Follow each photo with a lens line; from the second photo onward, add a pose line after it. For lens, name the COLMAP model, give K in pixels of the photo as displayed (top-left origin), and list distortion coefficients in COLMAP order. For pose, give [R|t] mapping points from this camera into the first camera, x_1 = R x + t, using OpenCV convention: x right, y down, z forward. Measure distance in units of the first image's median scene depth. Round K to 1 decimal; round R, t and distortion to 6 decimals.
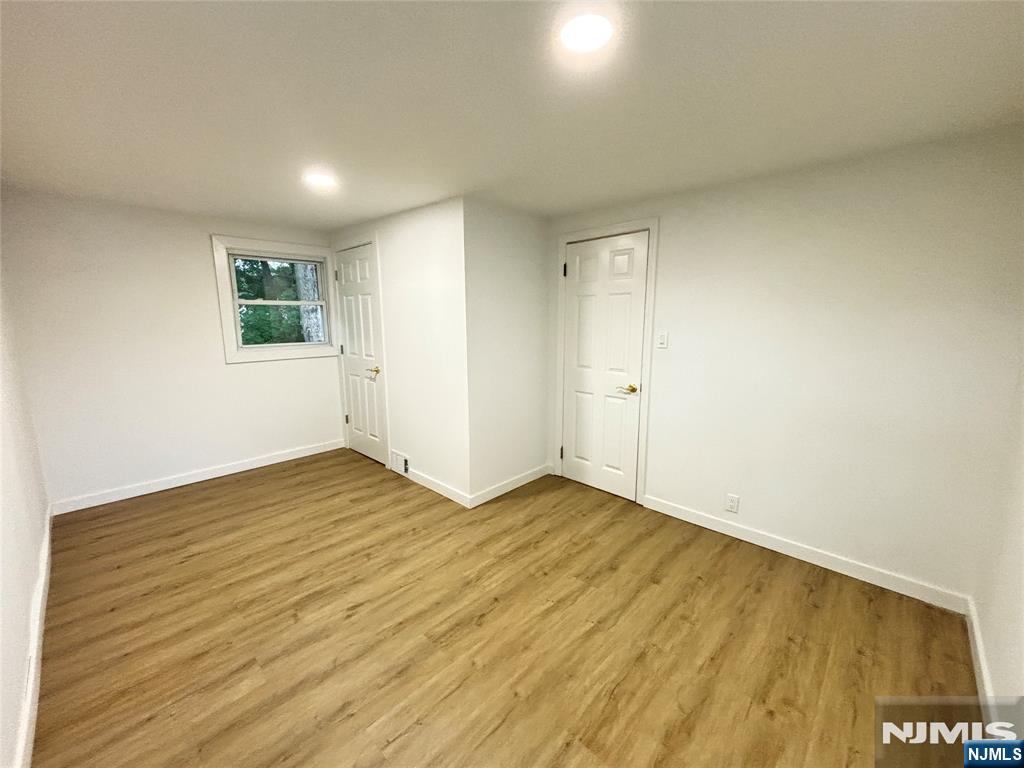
lens RADIAL K [[412.6, 0, 512.0], [0, 412.6, 383.9], [0, 0, 1]] dist [-0.001283, -0.000070]
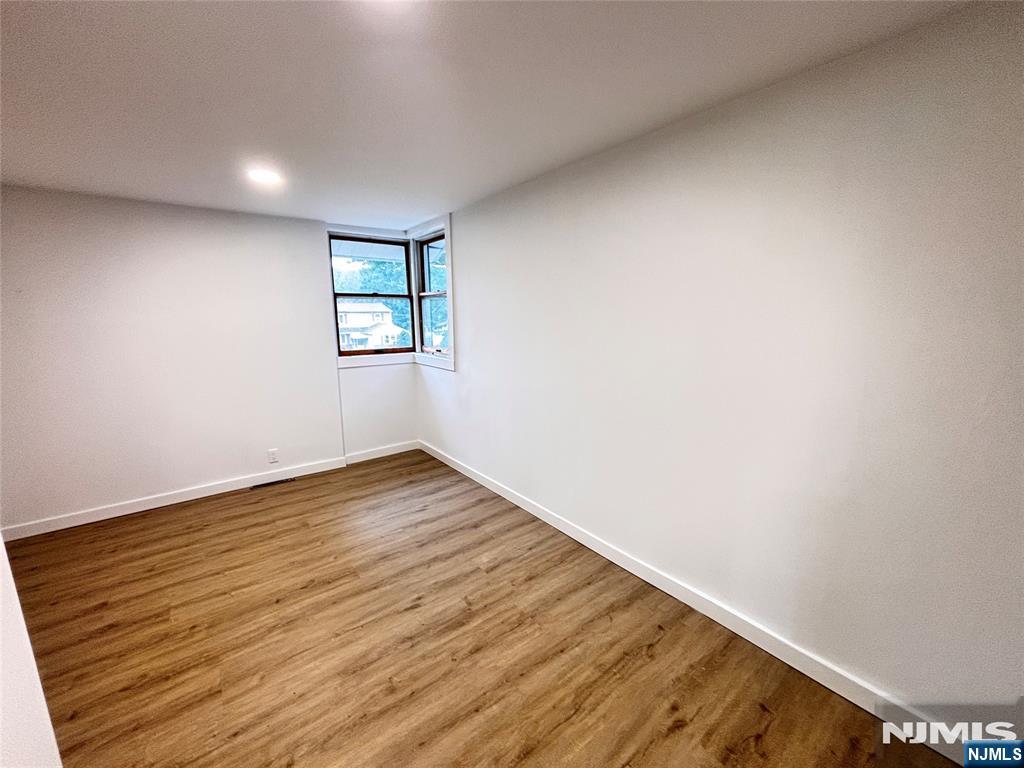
lens RADIAL K [[412.6, 0, 513.1], [0, 412.6, 385.9], [0, 0, 1]] dist [-0.001283, -0.000070]
pose [[-0.988865, -0.017129, 0.147827, -0.780604], [0.033028, 0.943319, 0.330241, -0.292848], [-0.145105, 0.331446, -0.932249, 1.769110]]
